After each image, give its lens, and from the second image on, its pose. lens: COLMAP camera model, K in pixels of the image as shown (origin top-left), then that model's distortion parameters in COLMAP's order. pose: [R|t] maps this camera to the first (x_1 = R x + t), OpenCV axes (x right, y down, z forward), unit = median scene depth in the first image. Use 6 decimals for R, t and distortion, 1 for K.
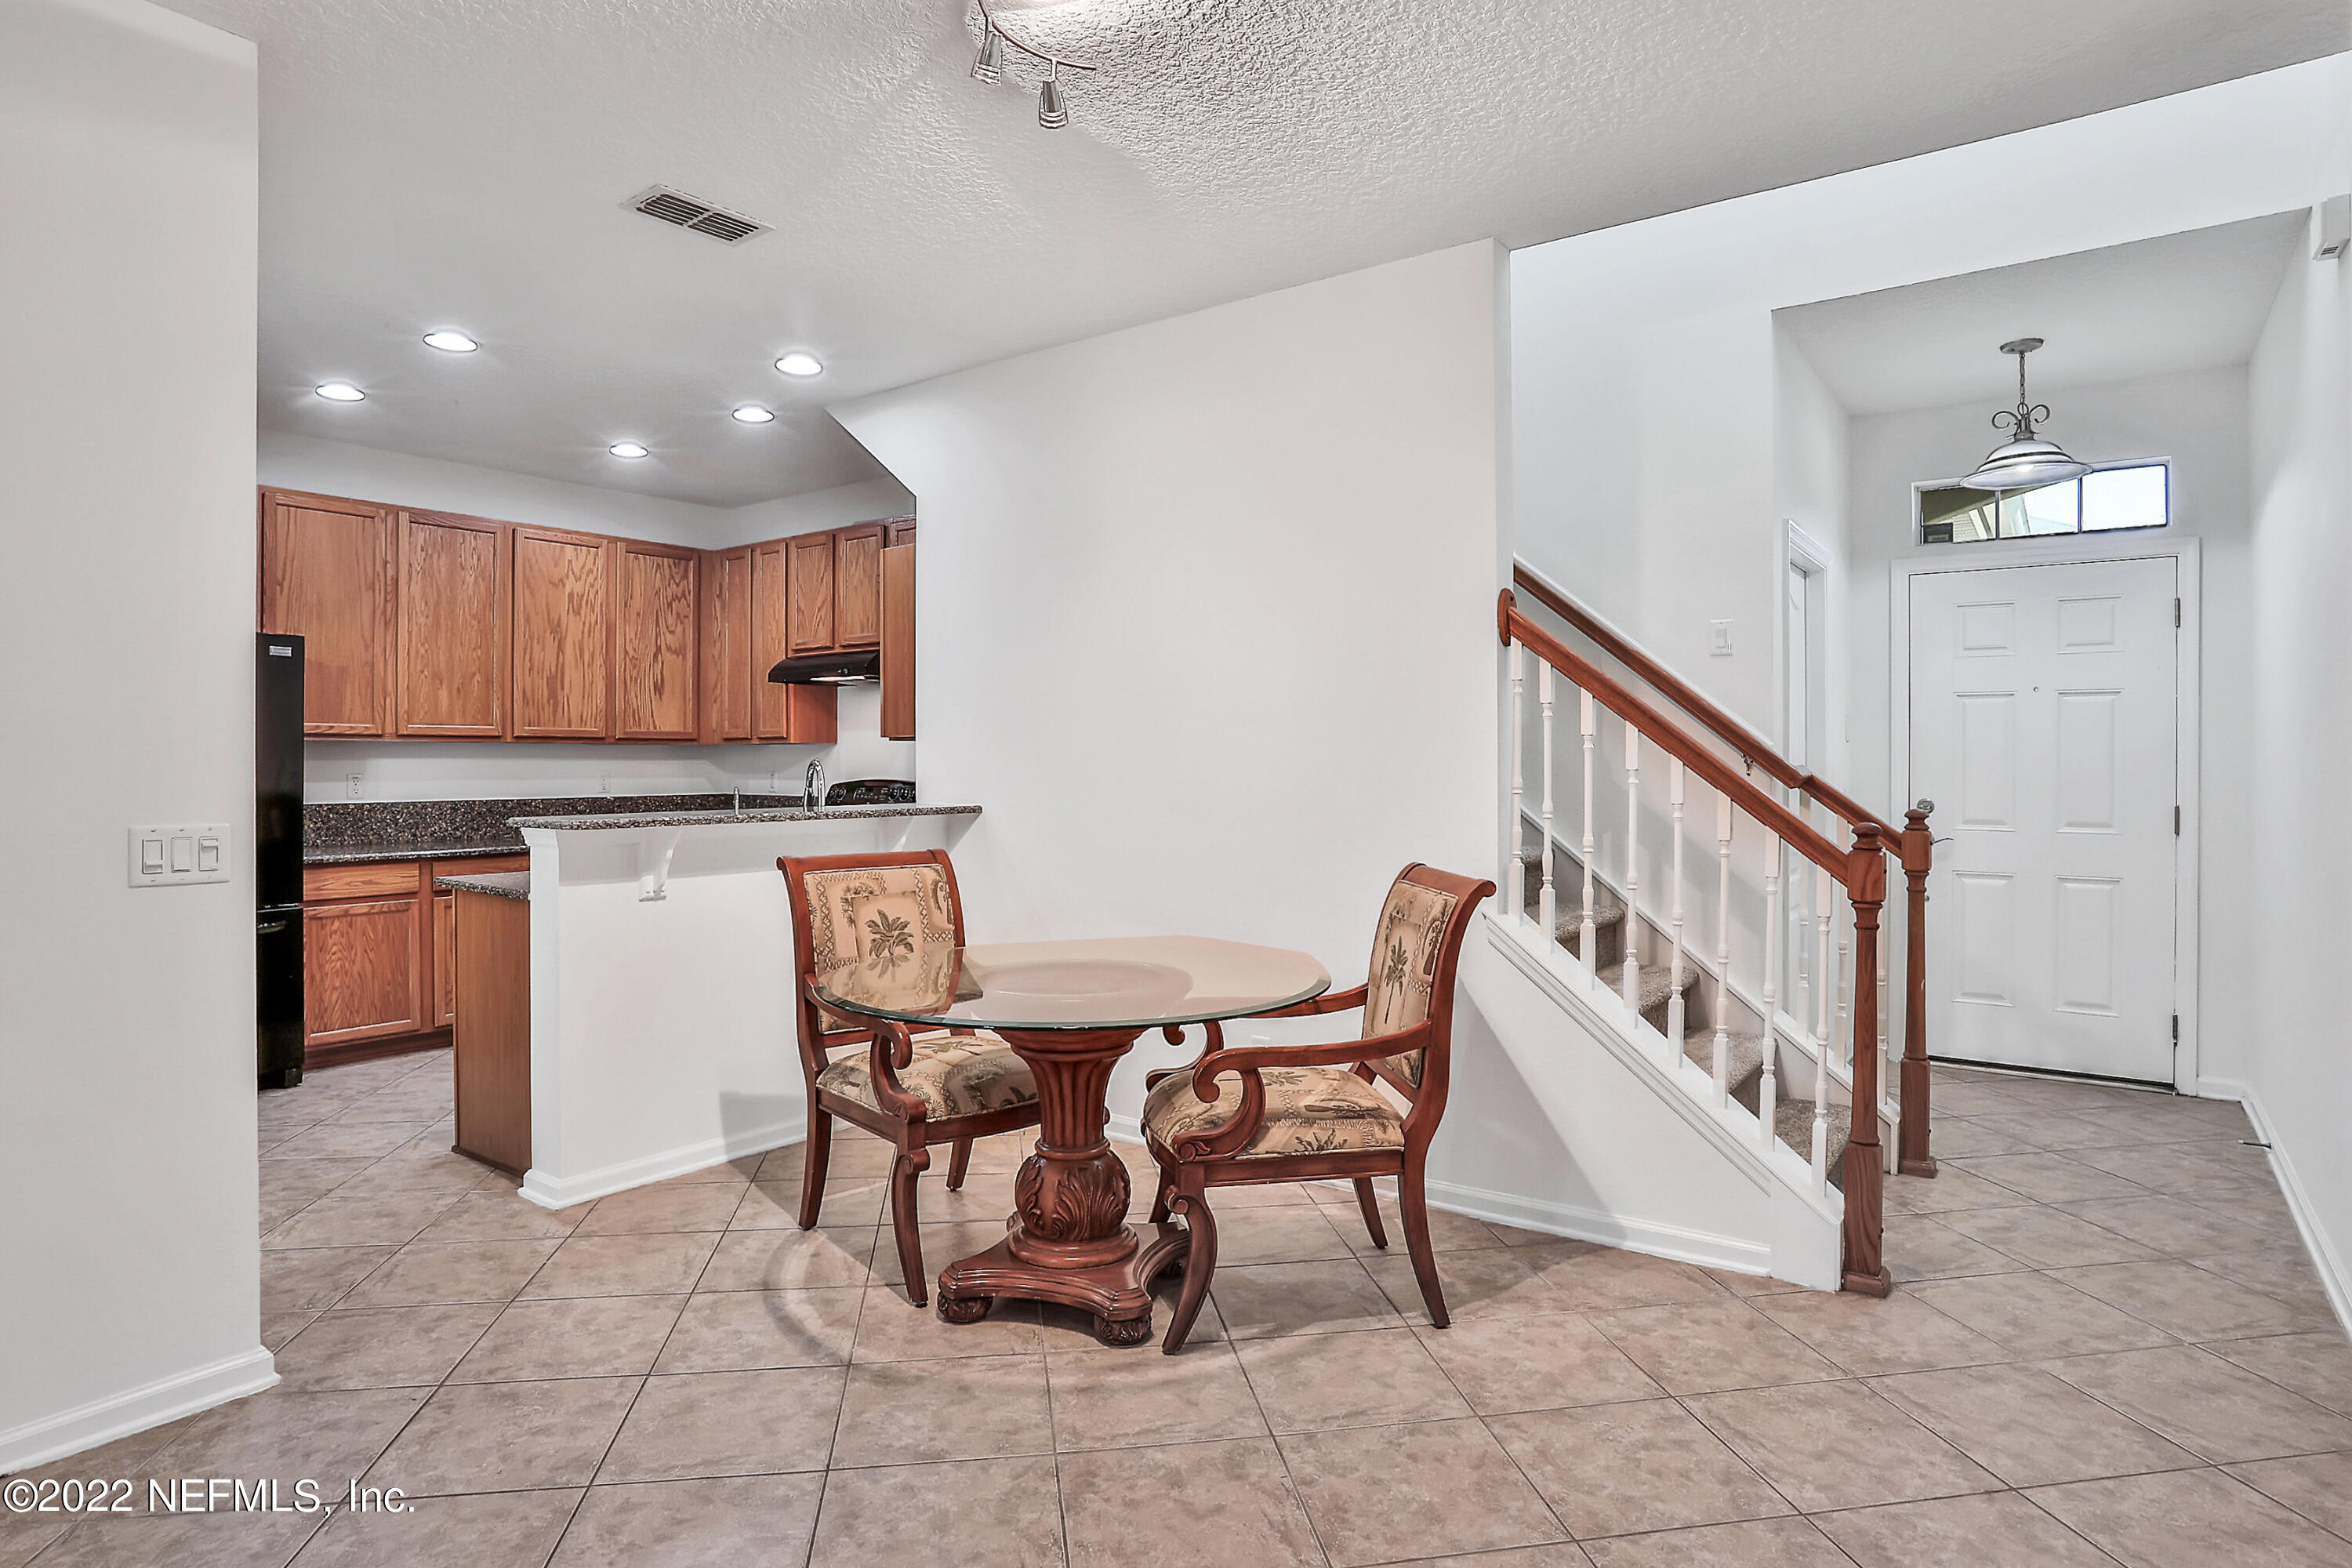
lens RADIAL K [[1285.0, 0, 1151.4], [0, 1285.0, 759.8], [0, 0, 1]] dist [-0.036837, 0.006694]
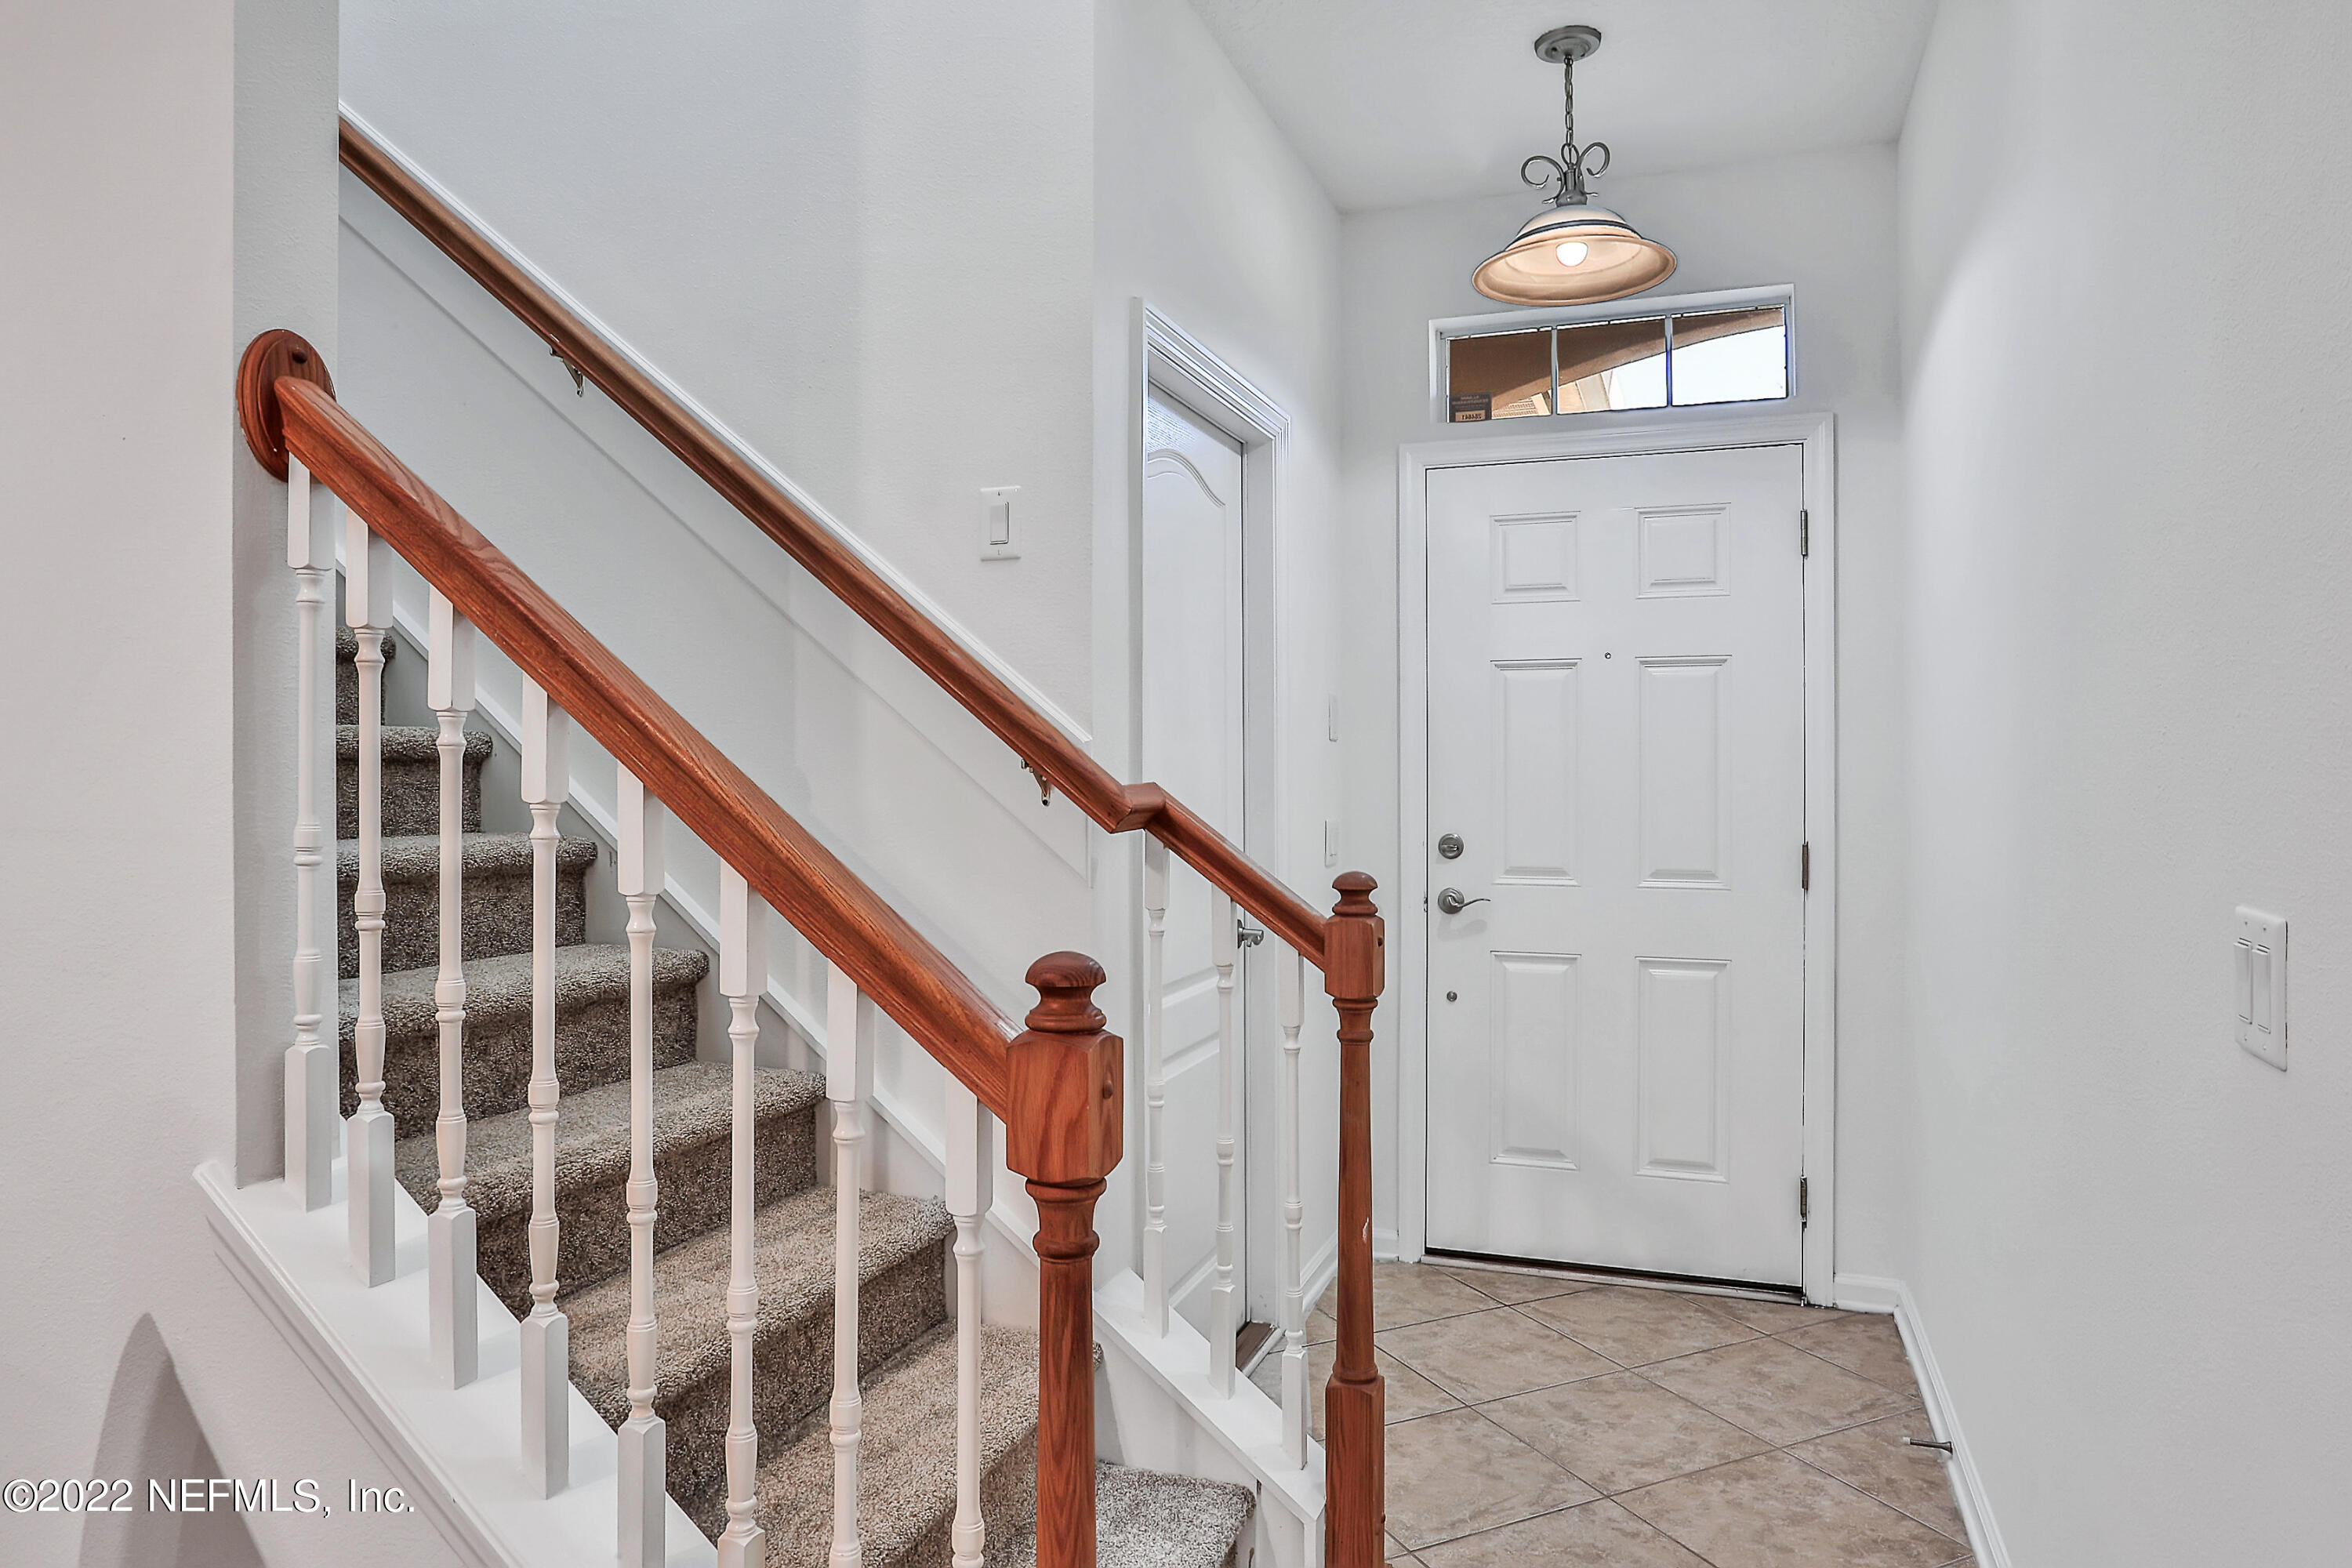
lens RADIAL K [[1503.9, 0, 1176.7], [0, 1503.9, 771.2], [0, 0, 1]] dist [-0.035198, 0.002012]
pose [[0.958233, -0.005065, 0.285943, 0.308401], [0.004899, 0.999987, 0.001297, -0.001325], [-0.285946, 0.000158, 0.958246, 0.382649]]
